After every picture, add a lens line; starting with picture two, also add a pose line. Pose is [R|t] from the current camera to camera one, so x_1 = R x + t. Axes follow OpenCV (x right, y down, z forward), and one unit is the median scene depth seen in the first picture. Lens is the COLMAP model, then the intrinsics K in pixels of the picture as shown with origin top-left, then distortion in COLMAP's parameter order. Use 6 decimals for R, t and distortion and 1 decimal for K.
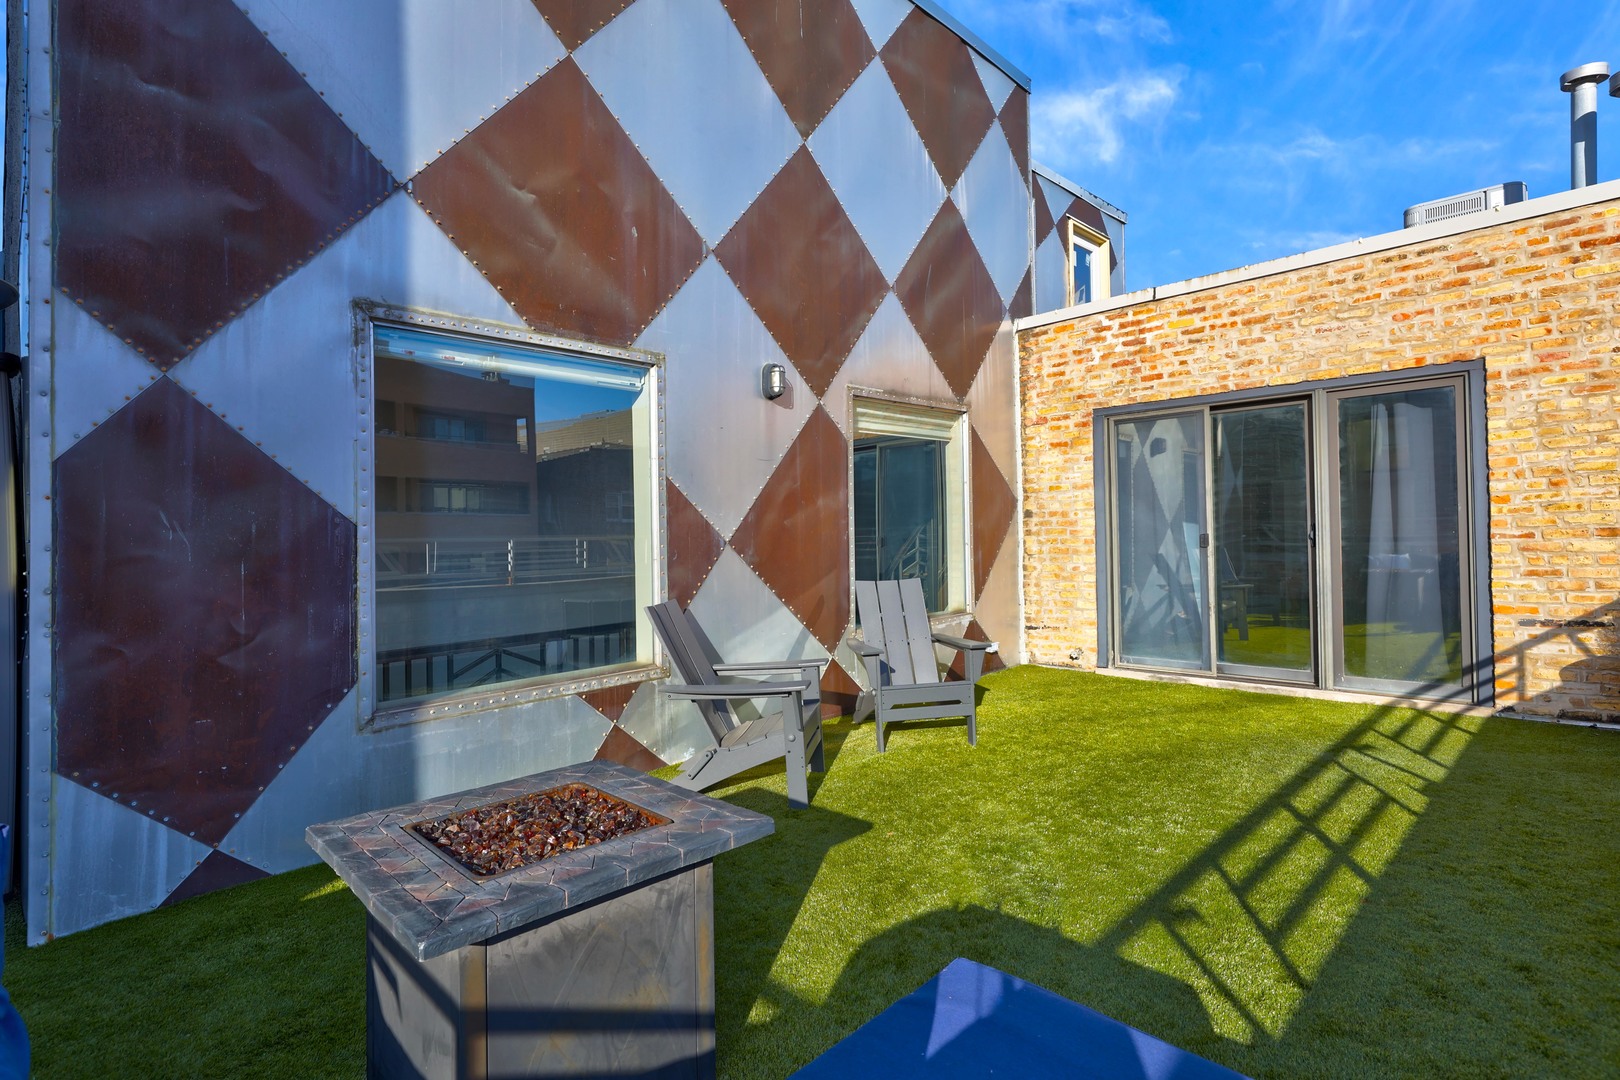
lens RADIAL K [[798.0, 0, 811.3], [0, 798.0, 521.5], [0, 0, 1]] dist [-0.002336, -0.000126]
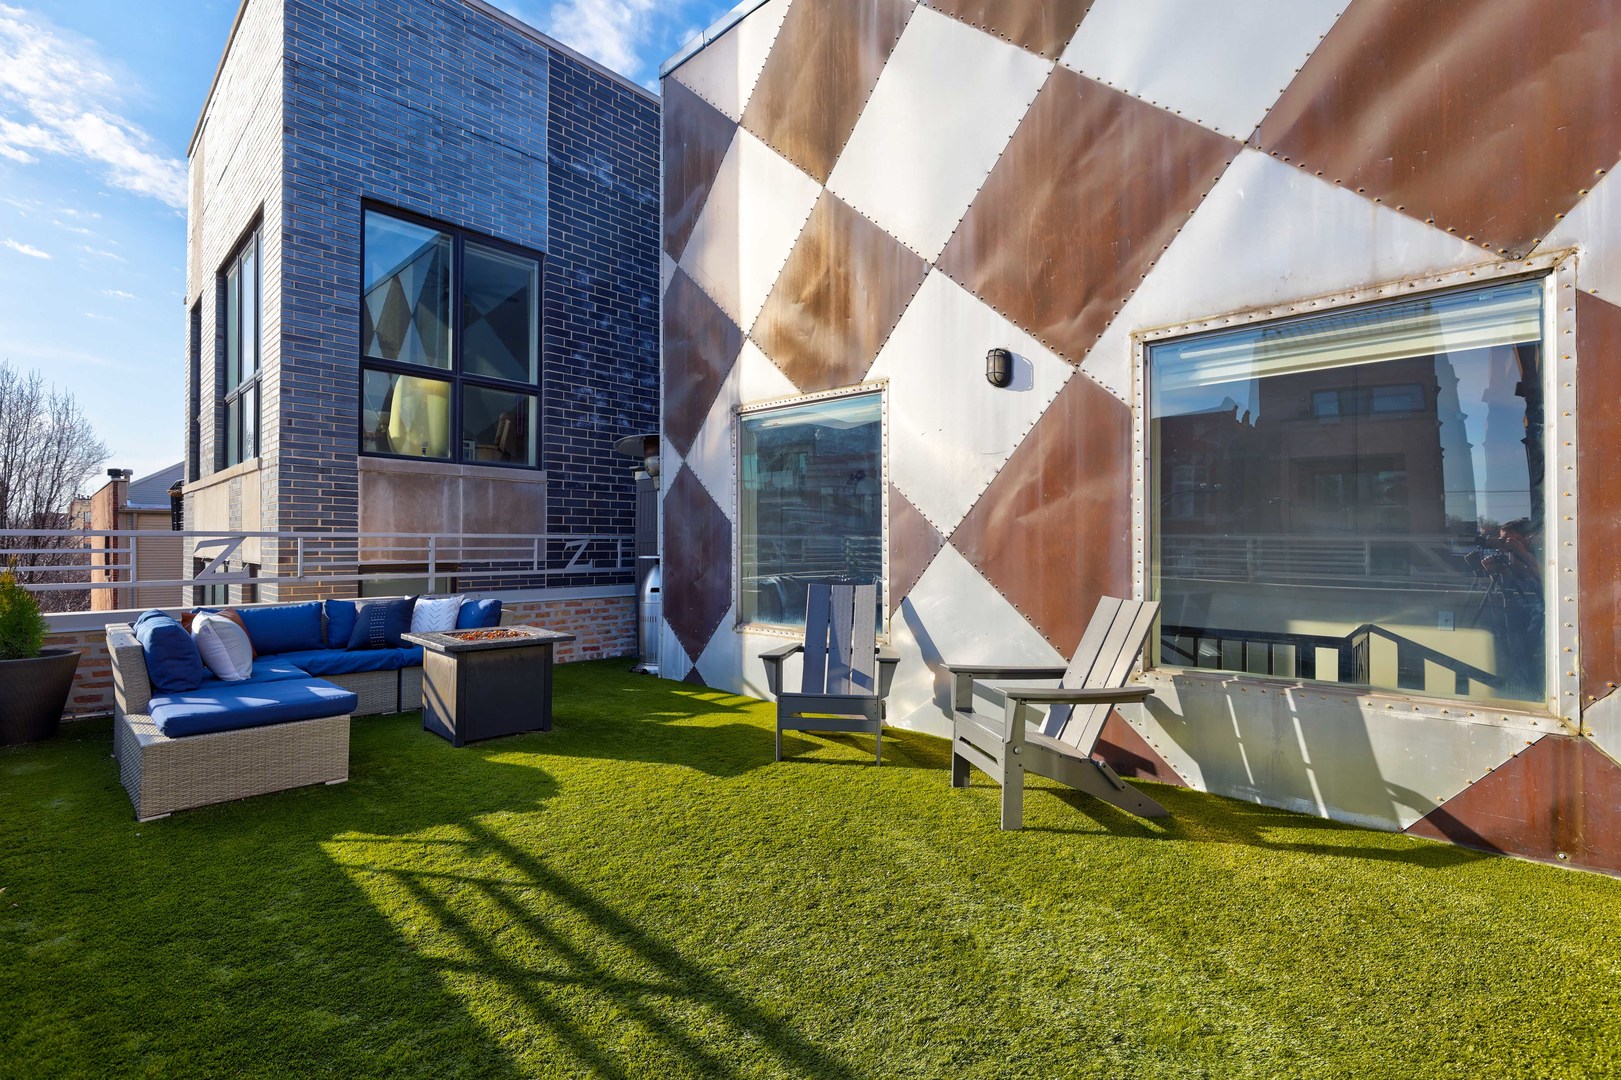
lens RADIAL K [[728.8, 0, 804.1], [0, 728.8, 536.8], [0, 0, 1]] dist [0.000324, -0.000366]
pose [[0.018374, 0.018385, -0.999662, 1.146199], [0.006990, 0.999804, 0.018516, 0.004861], [0.999807, -0.007328, 0.018241, 1.087651]]
